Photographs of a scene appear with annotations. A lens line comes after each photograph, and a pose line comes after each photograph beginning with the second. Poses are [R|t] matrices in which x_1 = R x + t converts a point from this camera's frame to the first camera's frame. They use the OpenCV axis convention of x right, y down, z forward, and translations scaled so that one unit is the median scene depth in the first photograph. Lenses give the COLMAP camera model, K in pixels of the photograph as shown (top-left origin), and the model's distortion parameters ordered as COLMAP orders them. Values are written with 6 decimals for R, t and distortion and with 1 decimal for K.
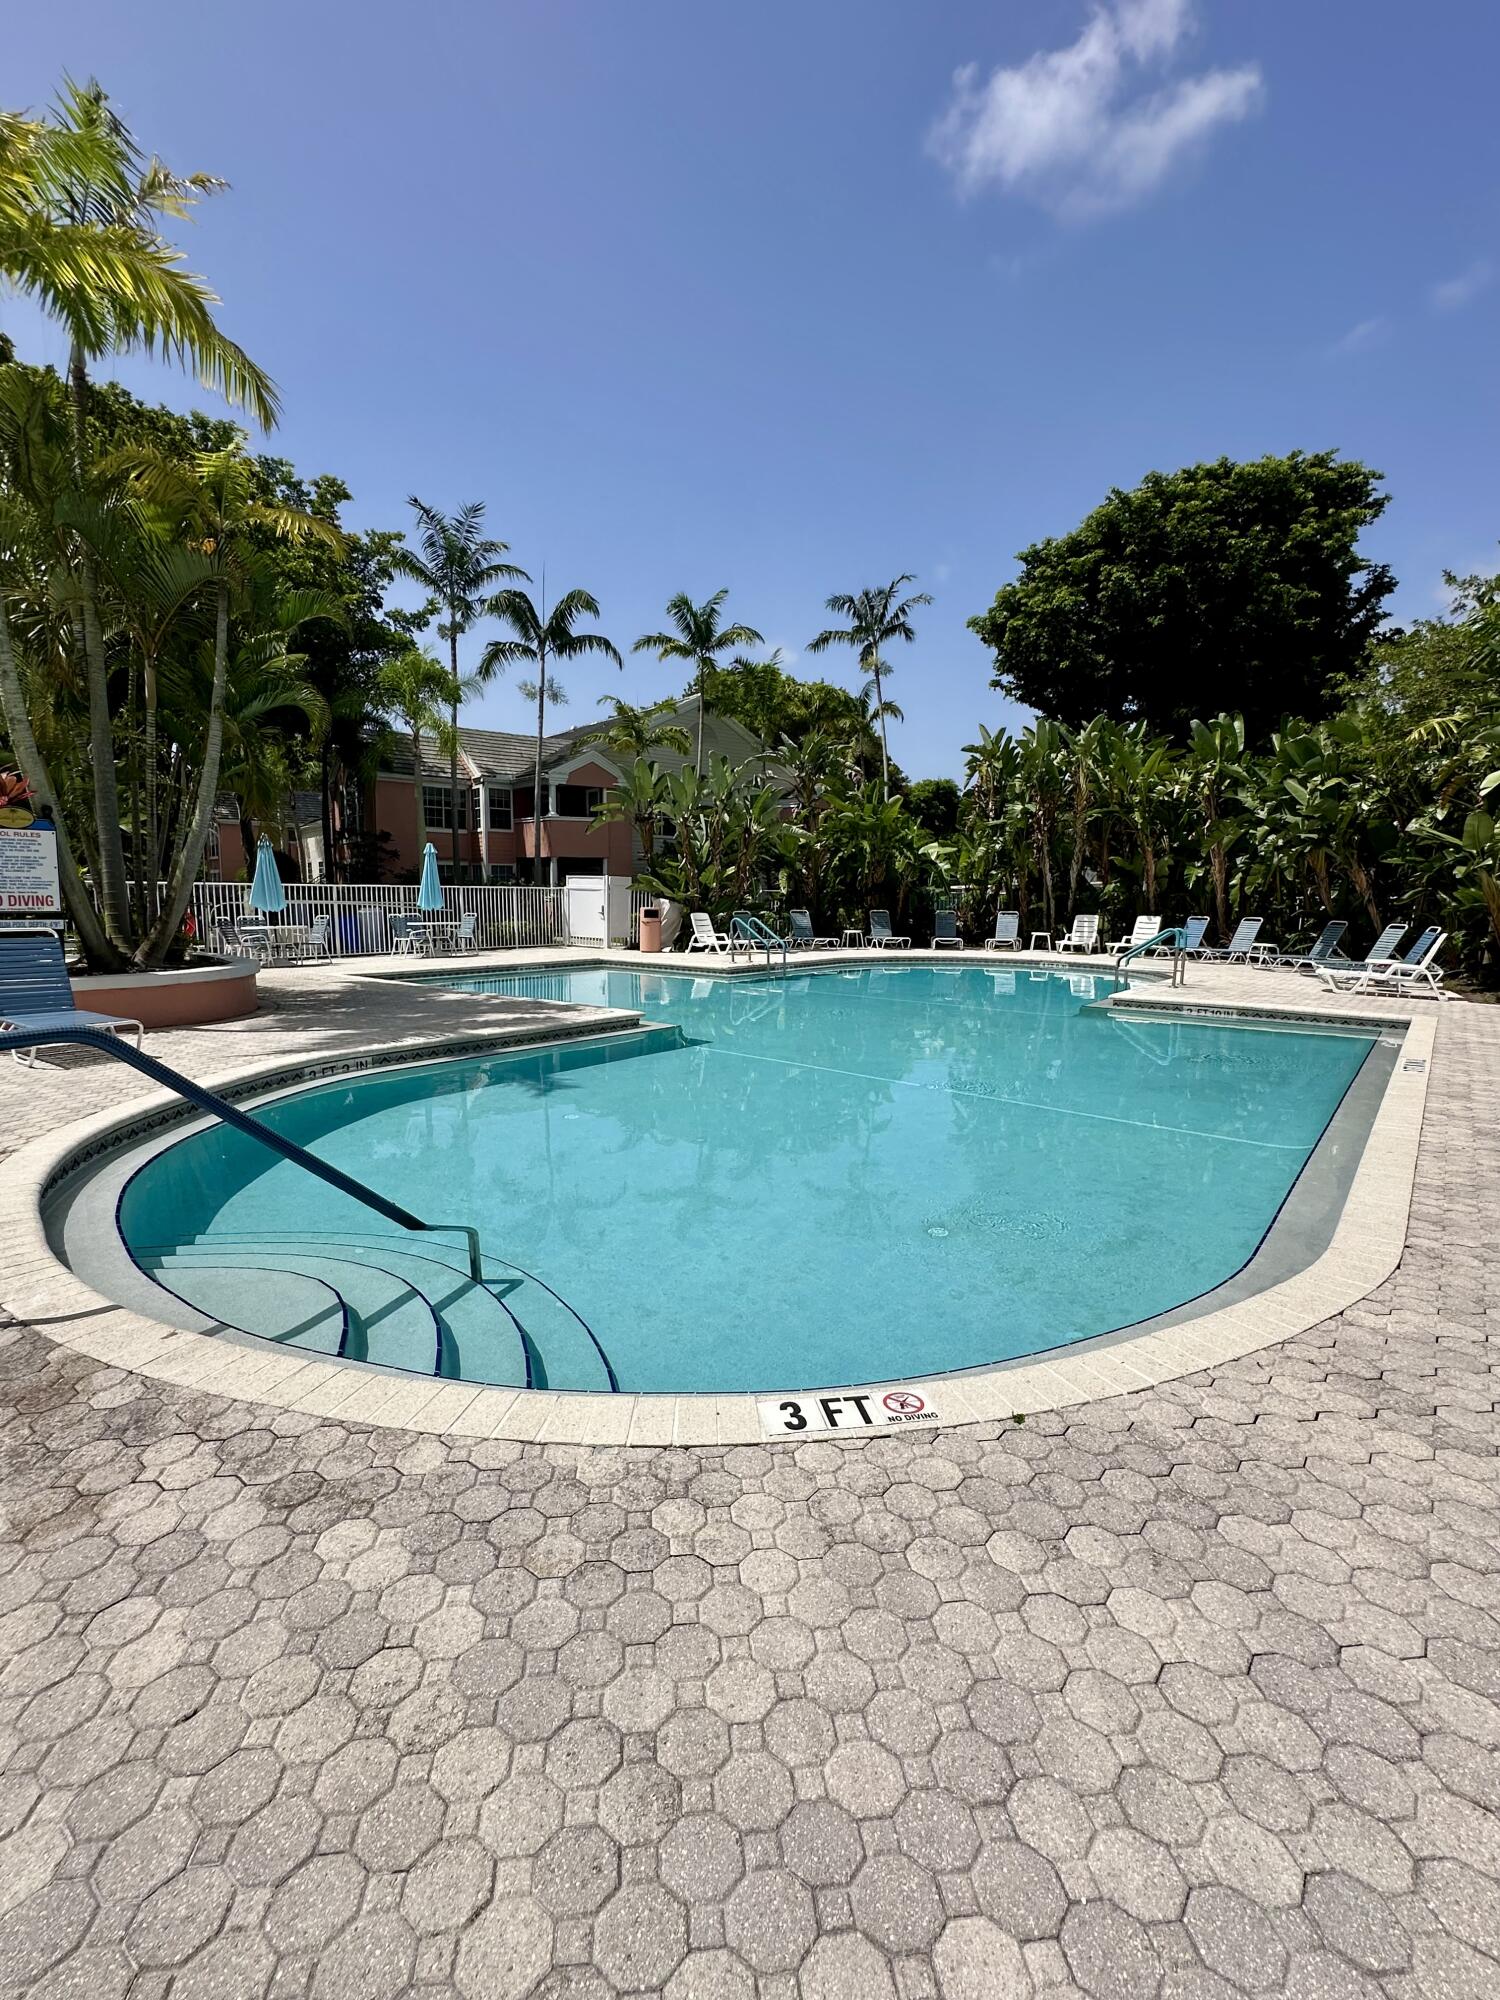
lens RADIAL K [[903.3, 0, 750.0], [0, 903.3, 1000.0], [0, 0, 1]] dist [-0.001960, -0.000036]
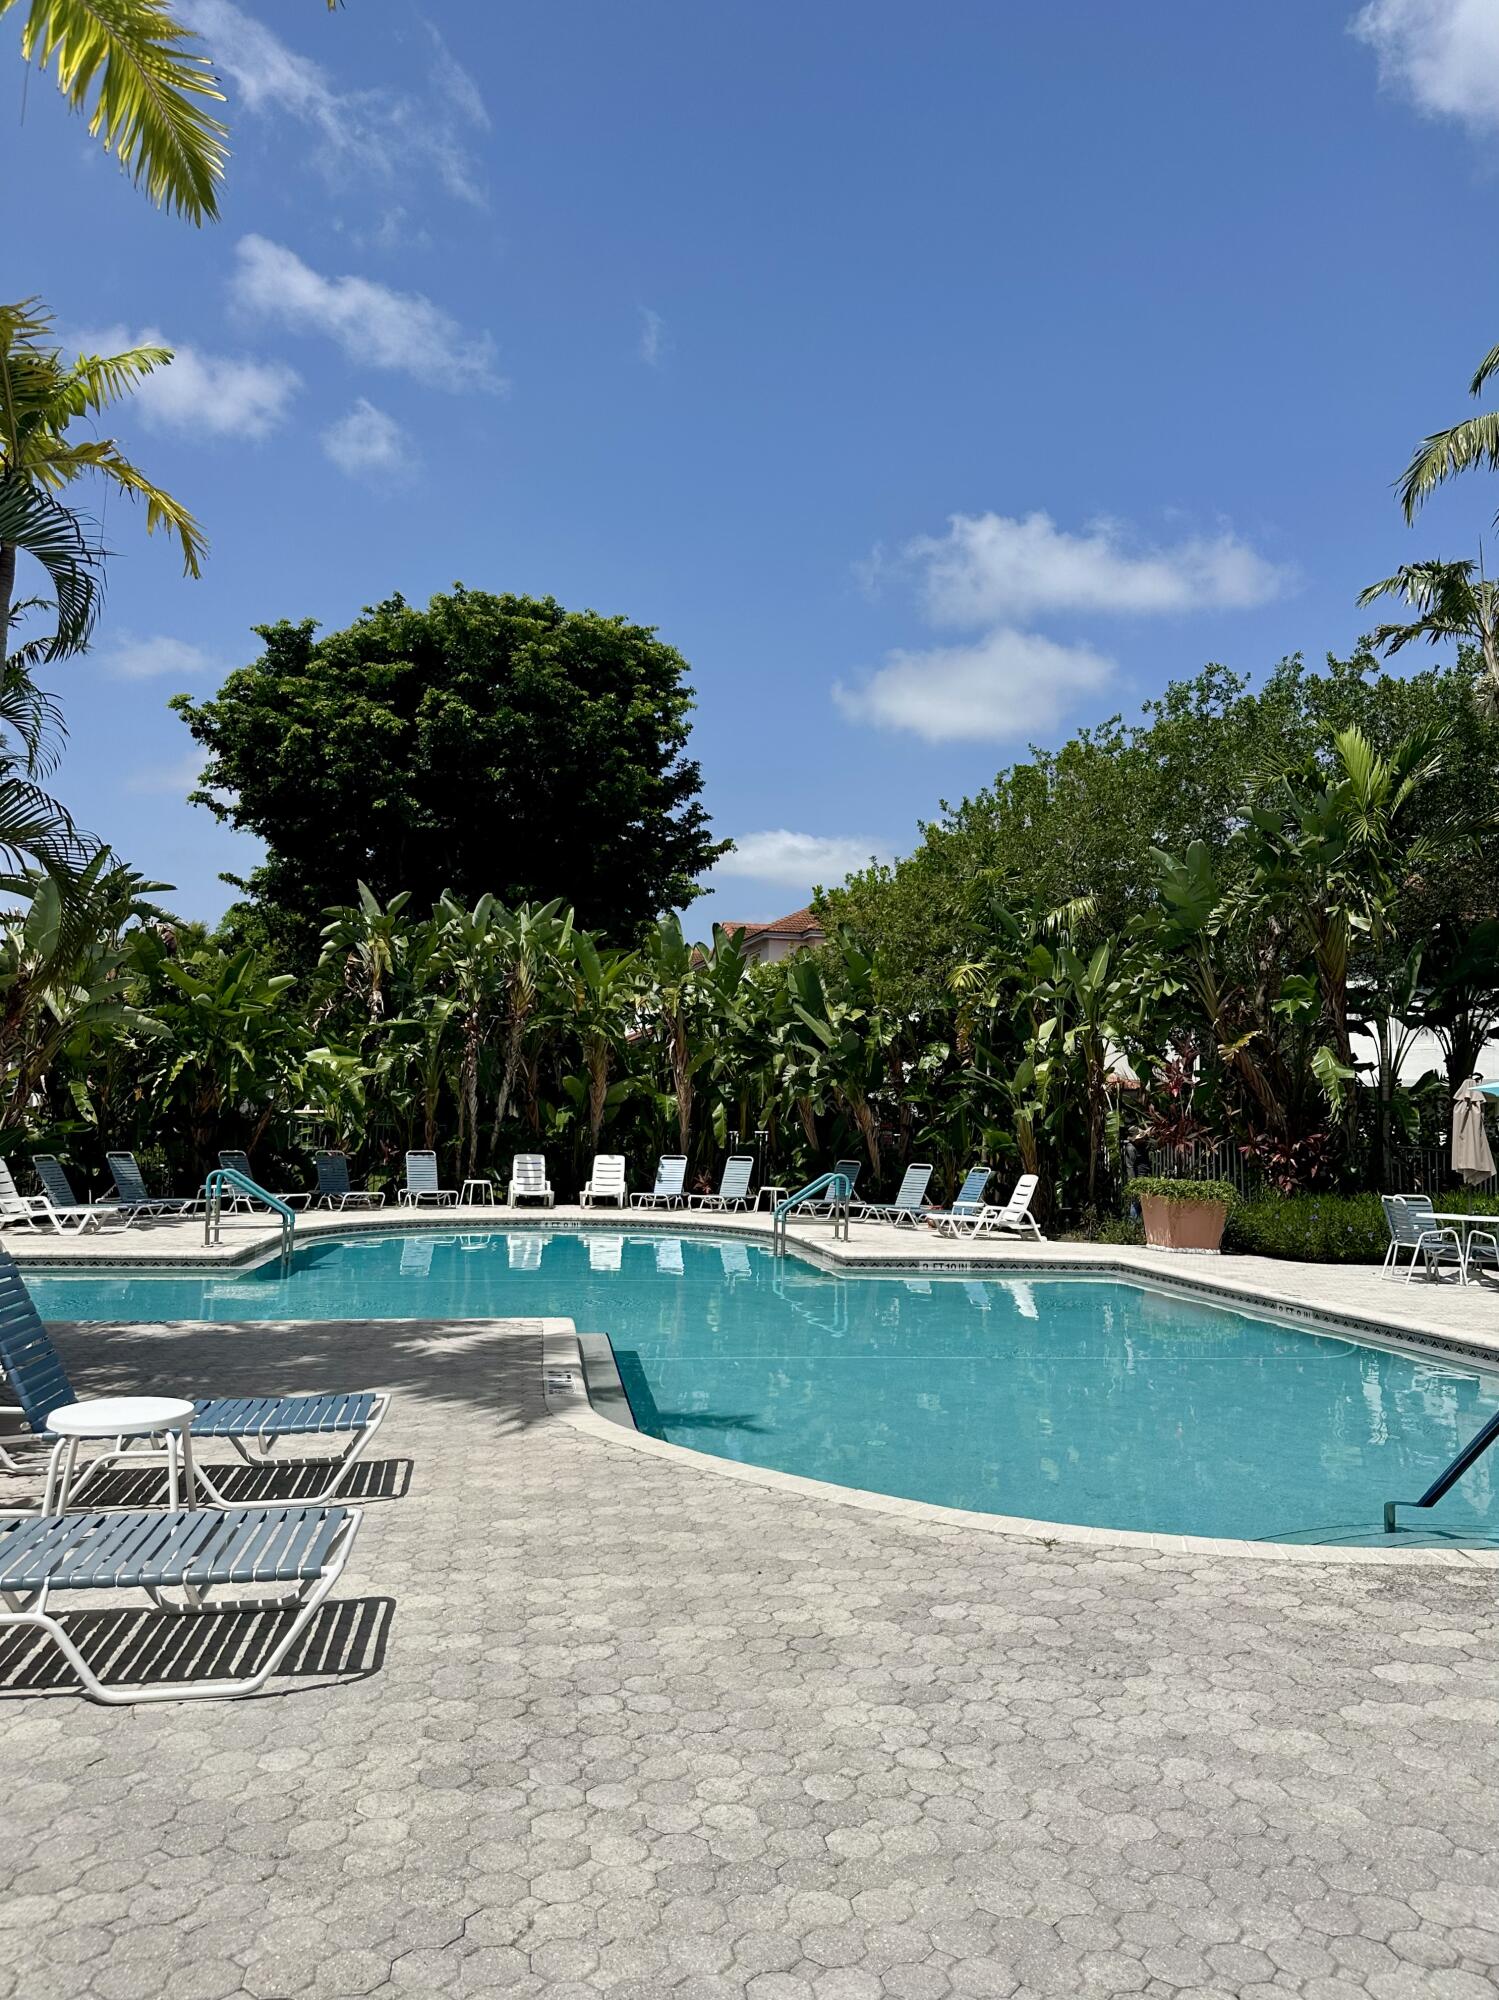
lens RADIAL K [[1403.4, 0, 749.5], [0, 1403.4, 1000.0], [0, 0, 1]] dist [0.097478, -0.000538]
pose [[0.682931, 0.072774, 0.726848, -0.335539], [0.070816, 0.983743, -0.165032, -0.015140], [-0.727042, 0.164177, 0.666675, 0.078583]]
